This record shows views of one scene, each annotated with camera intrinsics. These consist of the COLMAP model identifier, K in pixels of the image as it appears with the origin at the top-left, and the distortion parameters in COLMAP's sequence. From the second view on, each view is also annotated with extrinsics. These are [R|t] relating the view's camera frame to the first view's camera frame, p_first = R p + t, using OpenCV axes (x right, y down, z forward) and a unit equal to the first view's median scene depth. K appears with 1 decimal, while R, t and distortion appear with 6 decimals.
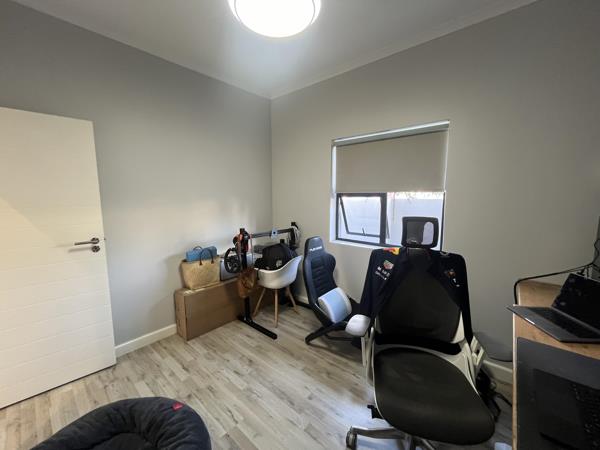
lens RADIAL K [[244.6, 0, 298.8], [0, 244.6, 221.6], [0, 0, 1]] dist [0.000193, 0.000071]
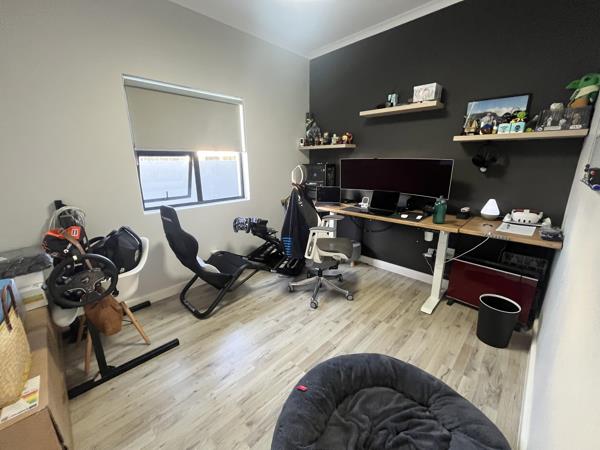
lens RADIAL K [[244.6, 0, 297.7], [0, 244.6, 223.9], [0, 0, 1]] dist [0.000193, 0.000071]
pose [[0.069964, -0.259088, 0.963316, -0.784485], [0.112655, 0.961557, 0.250433, -0.040393], [-0.991168, 0.091001, 0.096462, 0.564513]]
